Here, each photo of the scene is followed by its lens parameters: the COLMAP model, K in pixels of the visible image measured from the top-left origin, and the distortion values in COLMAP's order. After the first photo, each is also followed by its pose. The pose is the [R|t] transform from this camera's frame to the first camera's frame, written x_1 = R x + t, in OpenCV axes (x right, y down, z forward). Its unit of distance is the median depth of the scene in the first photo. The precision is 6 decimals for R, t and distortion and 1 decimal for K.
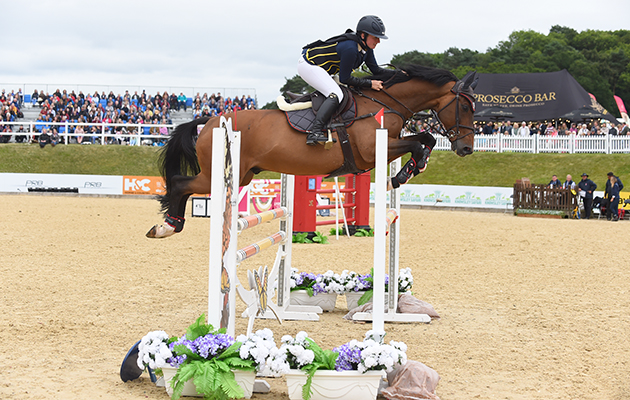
lens RADIAL K [[1275.3, 0, 315.1], [0, 1275.3, 209.5], [0, 0, 1]] dist [-0.340293, -0.292508]
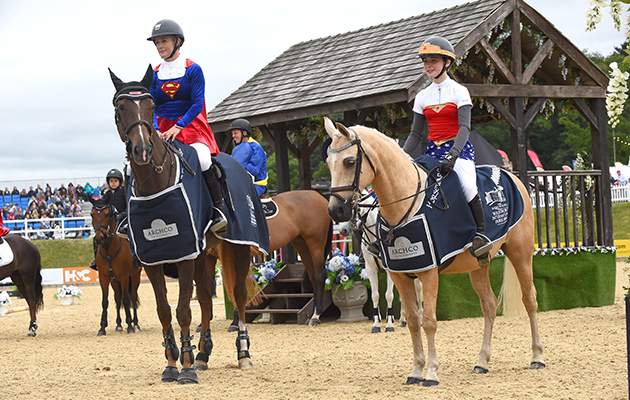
lens RADIAL K [[1489.4, 0, 315.0], [0, 1489.4, 200.0], [0, 0, 1]] dist [0.001576, 0.016943]
pose [[0.993216, -0.074304, 0.089453, -0.285583], [0.080248, 0.994666, -0.064800, 0.074533], [-0.084161, 0.071539, 0.993881, -1.291460]]
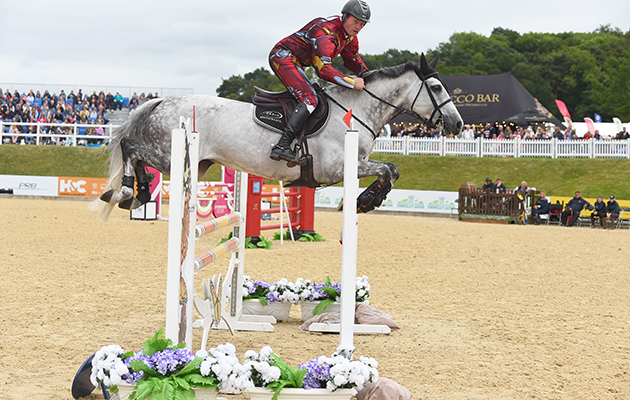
lens RADIAL K [[1296.4, 0, 314.4], [0, 1296.4, 223.2], [0, 0, 1]] dist [-0.352789, -0.160667]
pose [[0.998777, 0.006901, 0.048963, -0.013276], [-0.007307, 0.999940, 0.008122, -0.001770], [-0.048904, -0.008470, 0.998768, 0.028414]]
